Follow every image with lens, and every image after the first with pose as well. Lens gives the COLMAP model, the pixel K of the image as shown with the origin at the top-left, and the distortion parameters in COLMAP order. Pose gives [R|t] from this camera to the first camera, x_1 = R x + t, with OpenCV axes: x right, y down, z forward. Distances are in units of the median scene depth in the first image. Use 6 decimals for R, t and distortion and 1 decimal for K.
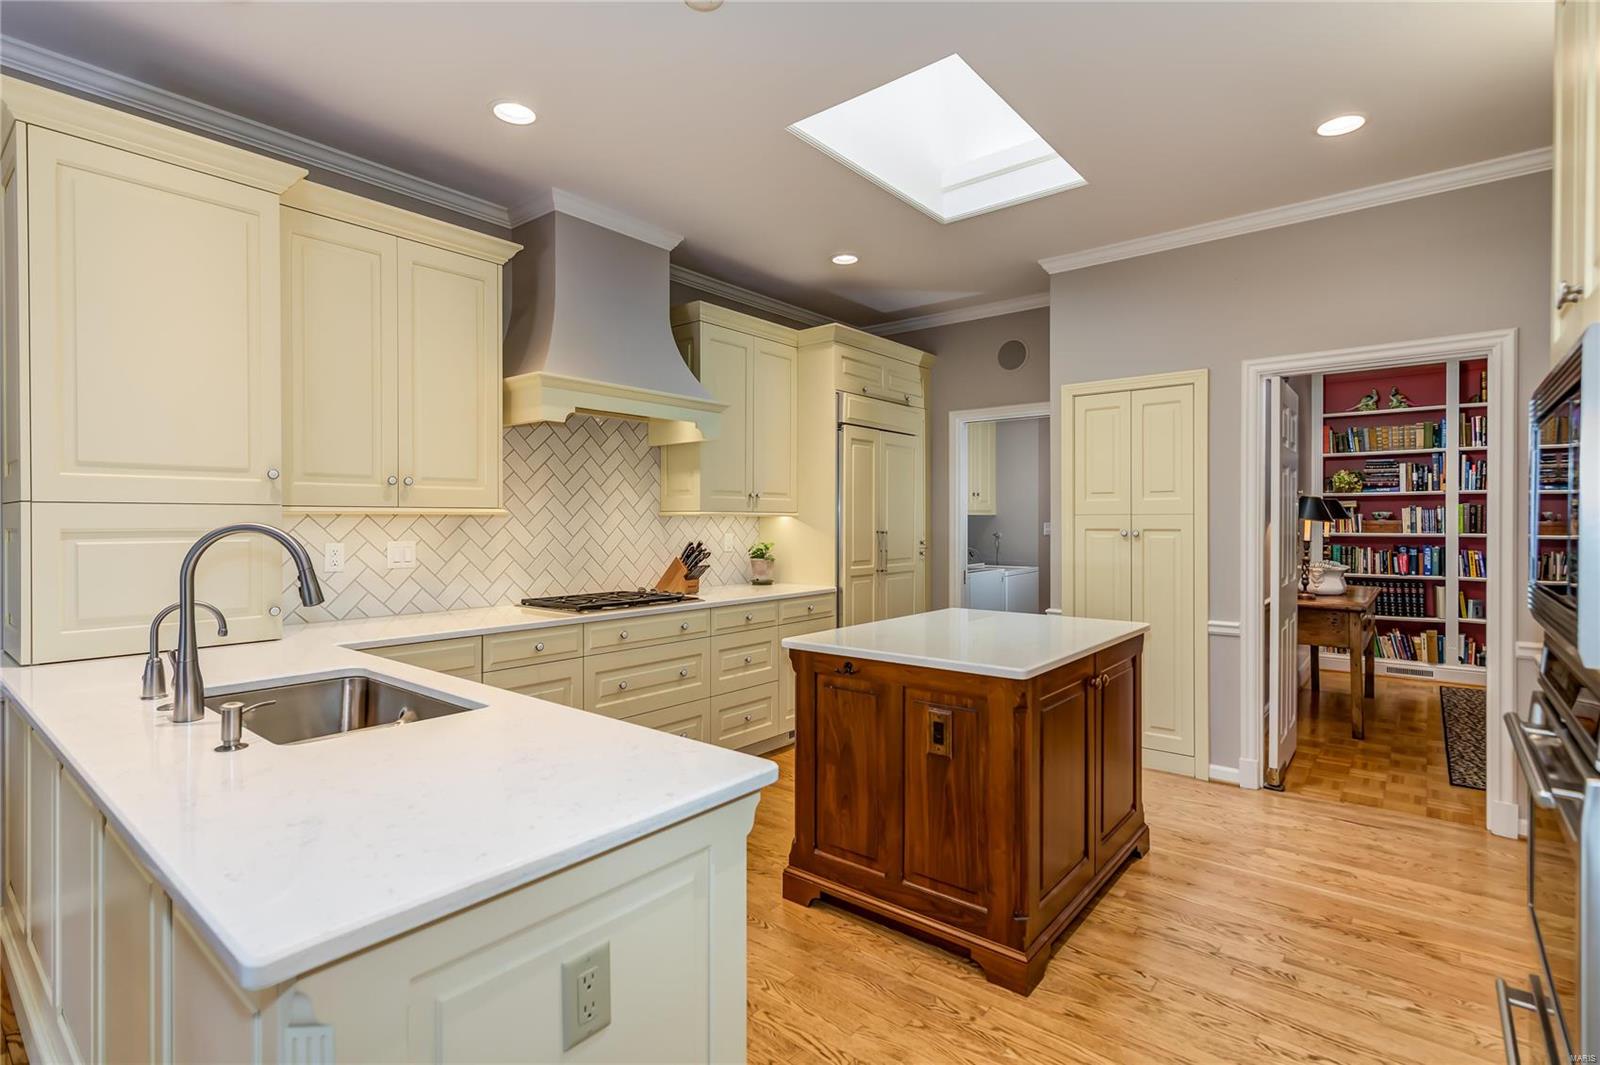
lens RADIAL K [[760.4, 0, 821.4], [0, 760.4, 530.8], [0, 0, 1]] dist [-0.004383, 0.000422]
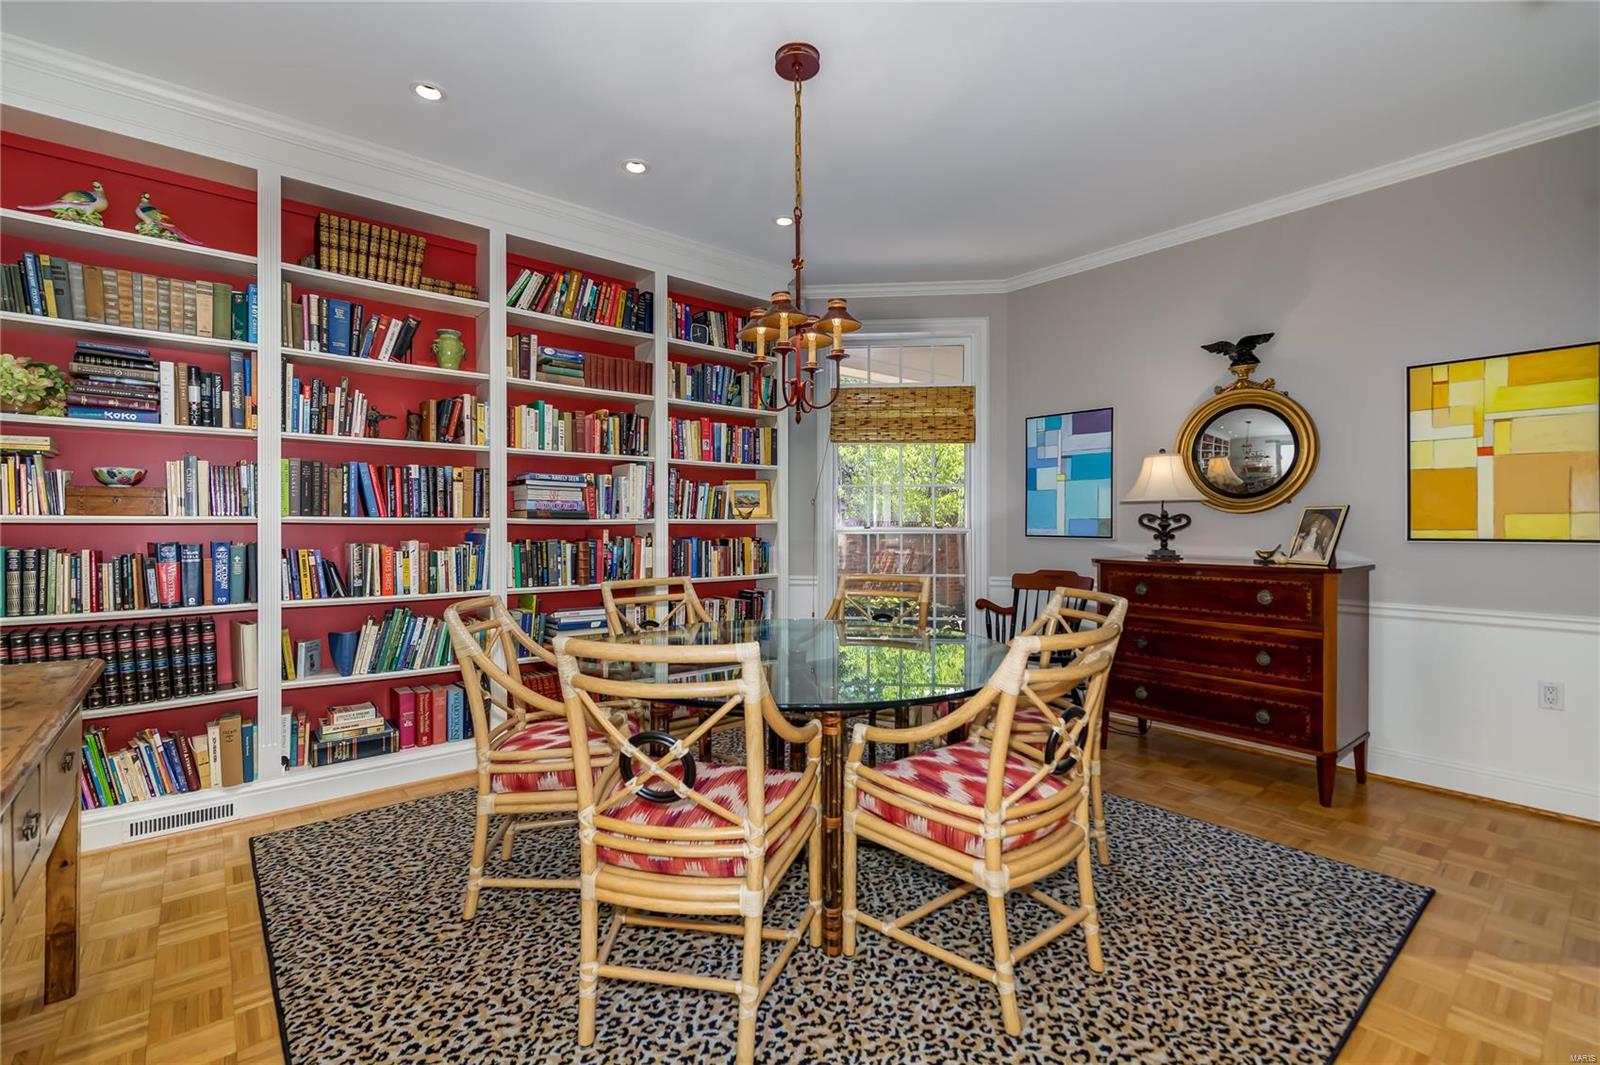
lens RADIAL K [[717.2, 0, 746.9], [0, 717.2, 519.3], [0, 0, 1]] dist [0.011959, -0.000789]
pose [[0.239130, 0.007911, 0.970955, 0.435557], [0.011365, 0.999876, -0.010945, 0.014114], [-0.970921, 0.013652, 0.239010, 0.568284]]
